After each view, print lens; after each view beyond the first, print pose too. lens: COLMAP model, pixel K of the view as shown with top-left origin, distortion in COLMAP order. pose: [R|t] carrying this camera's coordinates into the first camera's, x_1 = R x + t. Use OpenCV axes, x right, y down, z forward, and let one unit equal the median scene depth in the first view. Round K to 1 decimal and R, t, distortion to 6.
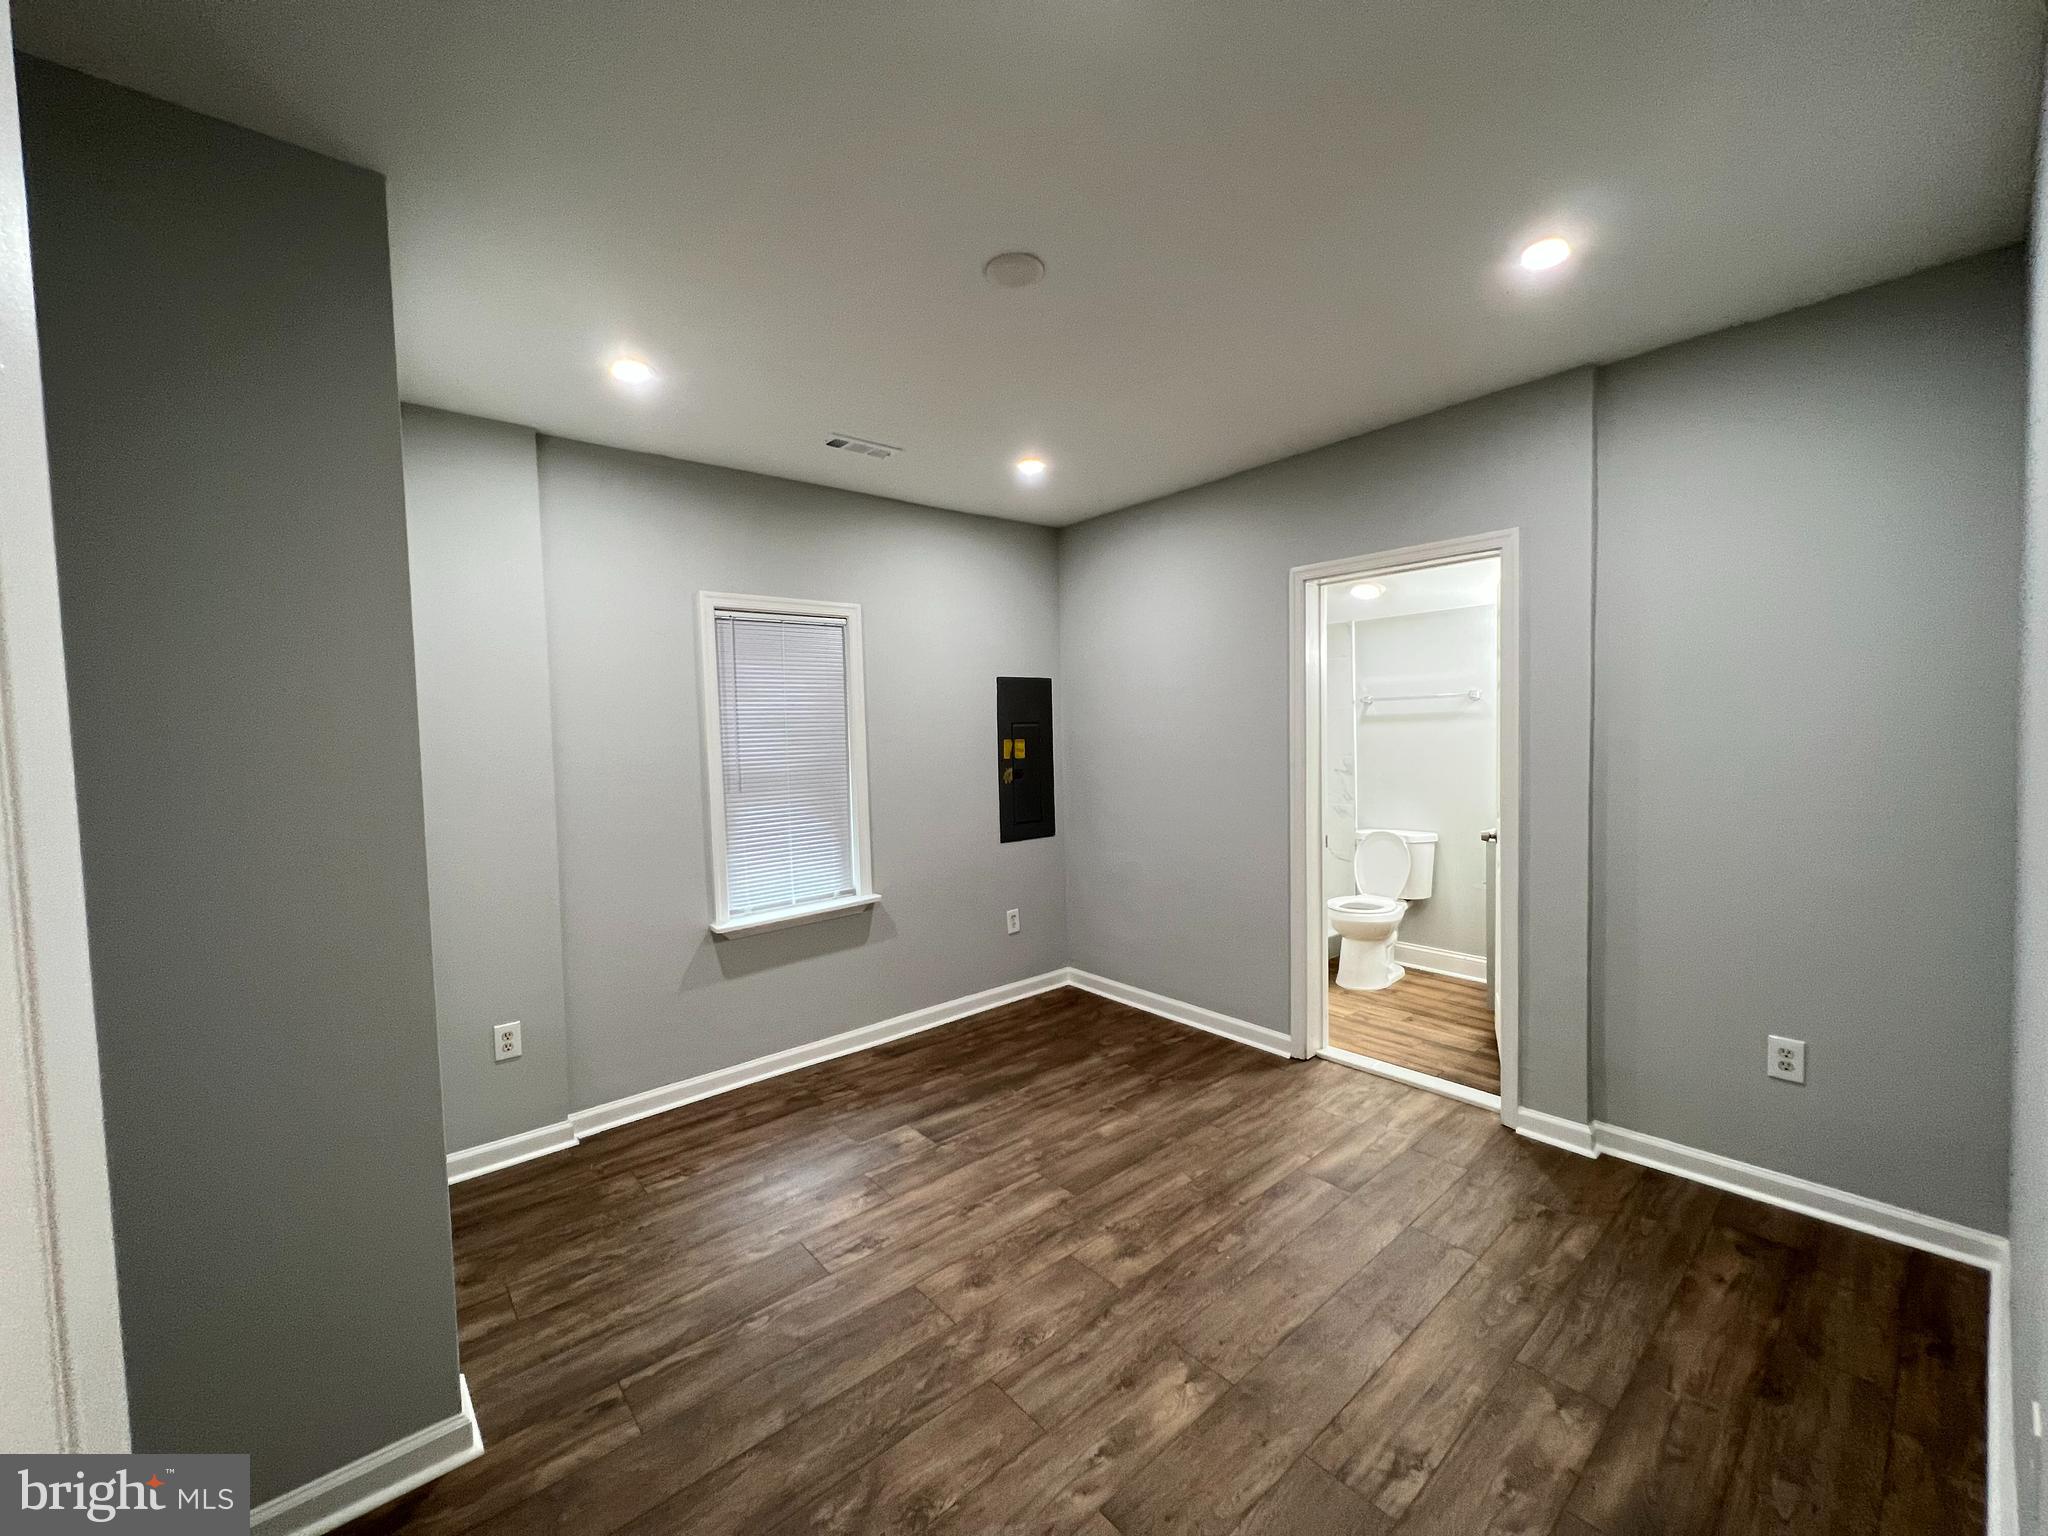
lens RADIAL K [[822.1, 0, 1020.1], [0, 822.1, 768.3], [0, 0, 1]] dist [-0.001621, 0.000245]
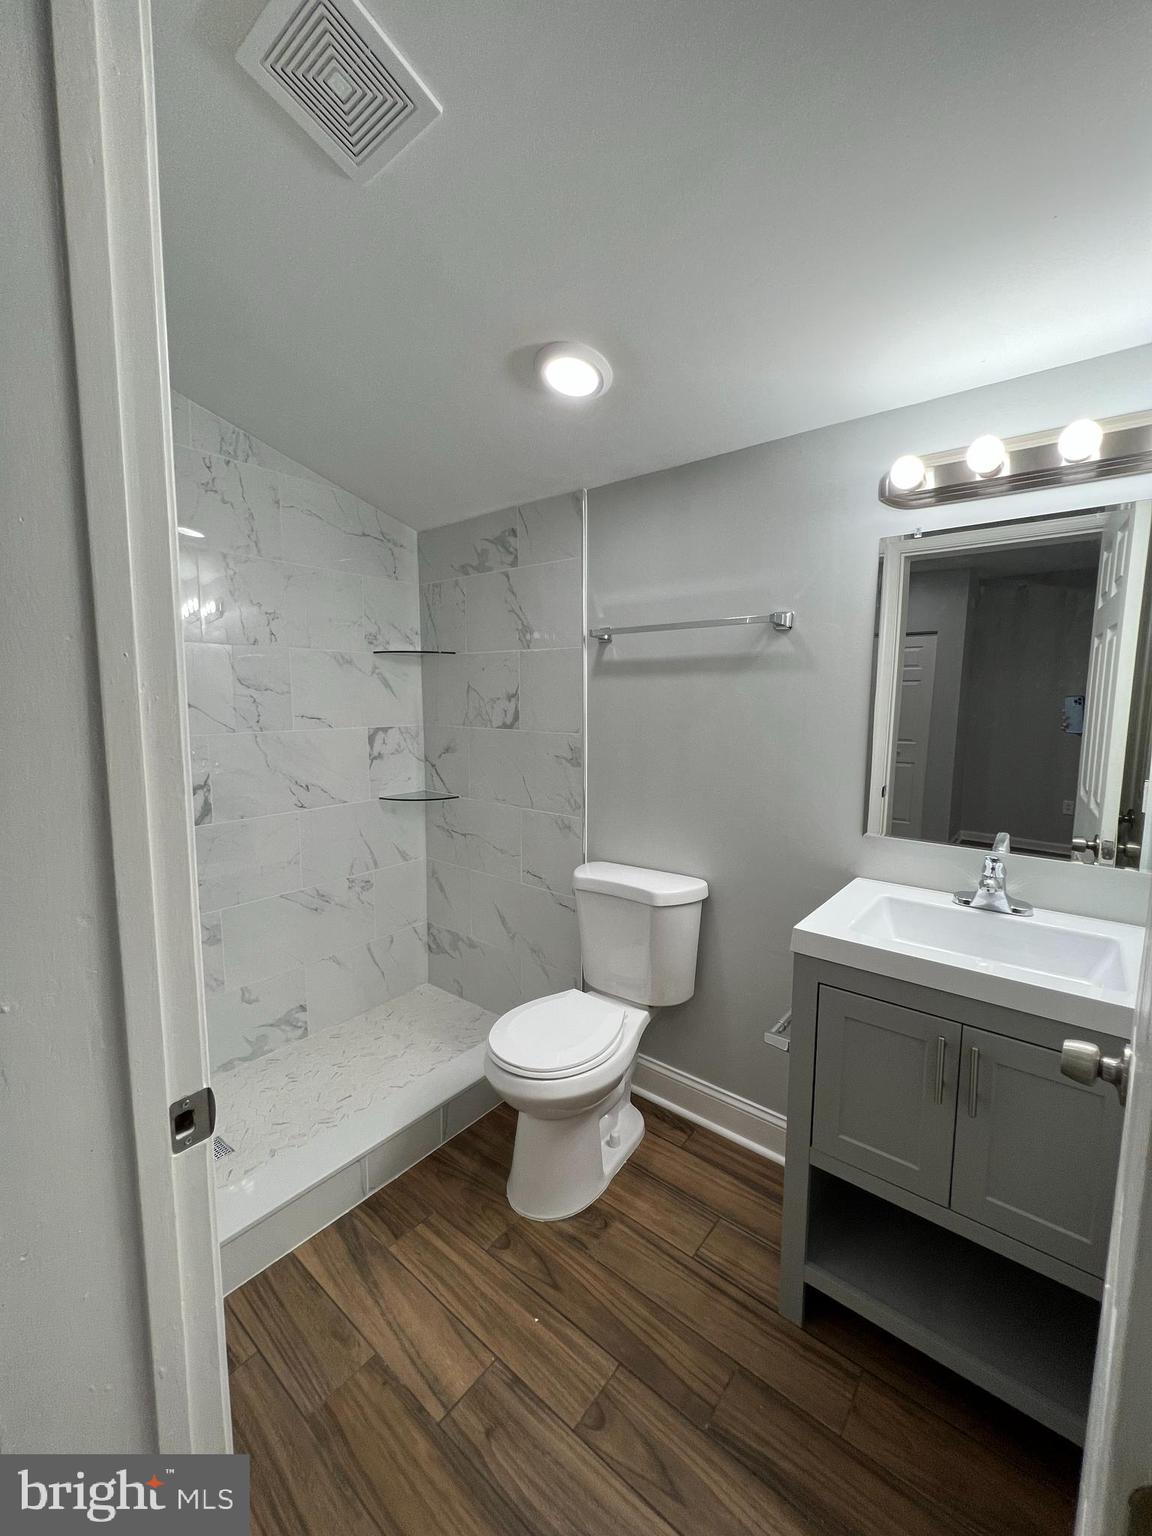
lens RADIAL K [[616.6, 0, 573.5], [0, 616.6, 767.5], [0, 0, 1]] dist [-0.001621, 0.000245]
pose [[0.980079, 0.012440, 0.198220, 0.343799], [-0.024702, 0.997922, 0.059508, -0.018159], [-0.197068, -0.063219, 0.978349, 0.630497]]
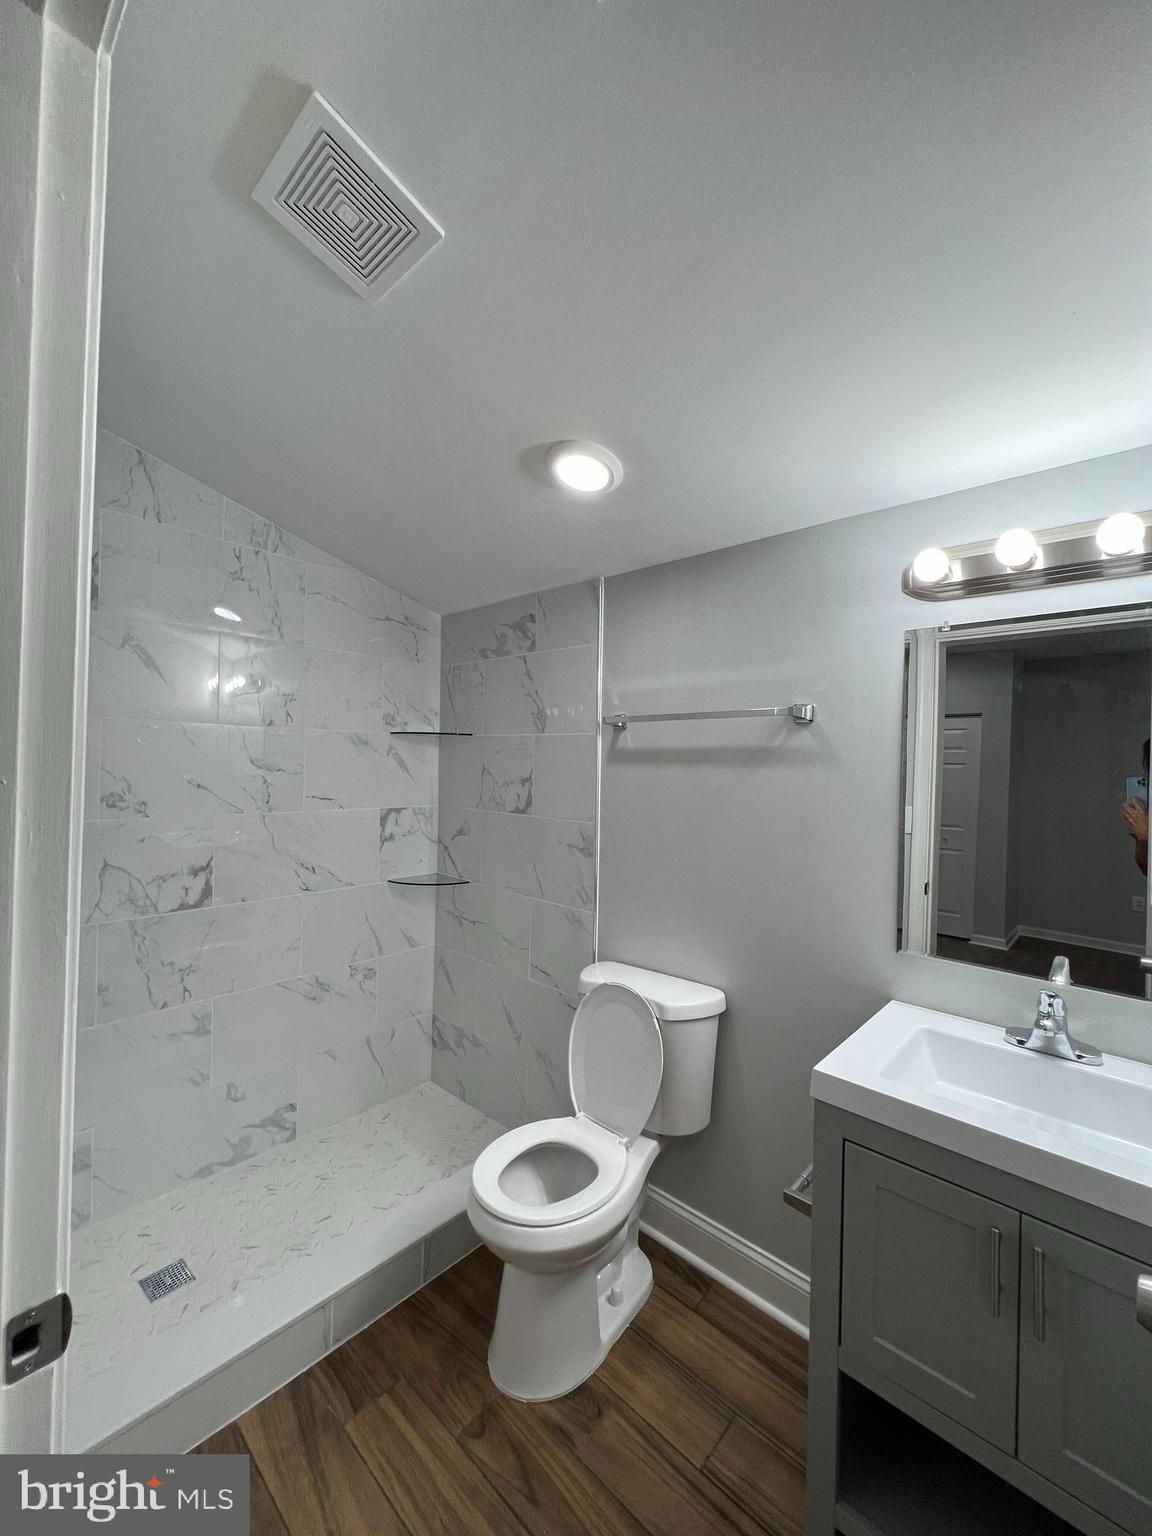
lens RADIAL K [[616.6, 0, 572.4], [0, 616.6, 767.5], [0, 0, 1]] dist [-0.001621, 0.000245]
pose [[0.989503, 0.054296, 0.133925, 0.364891], [-0.047748, 0.997524, -0.051626, -0.032373], [-0.136396, 0.044689, 0.989646, 0.647214]]
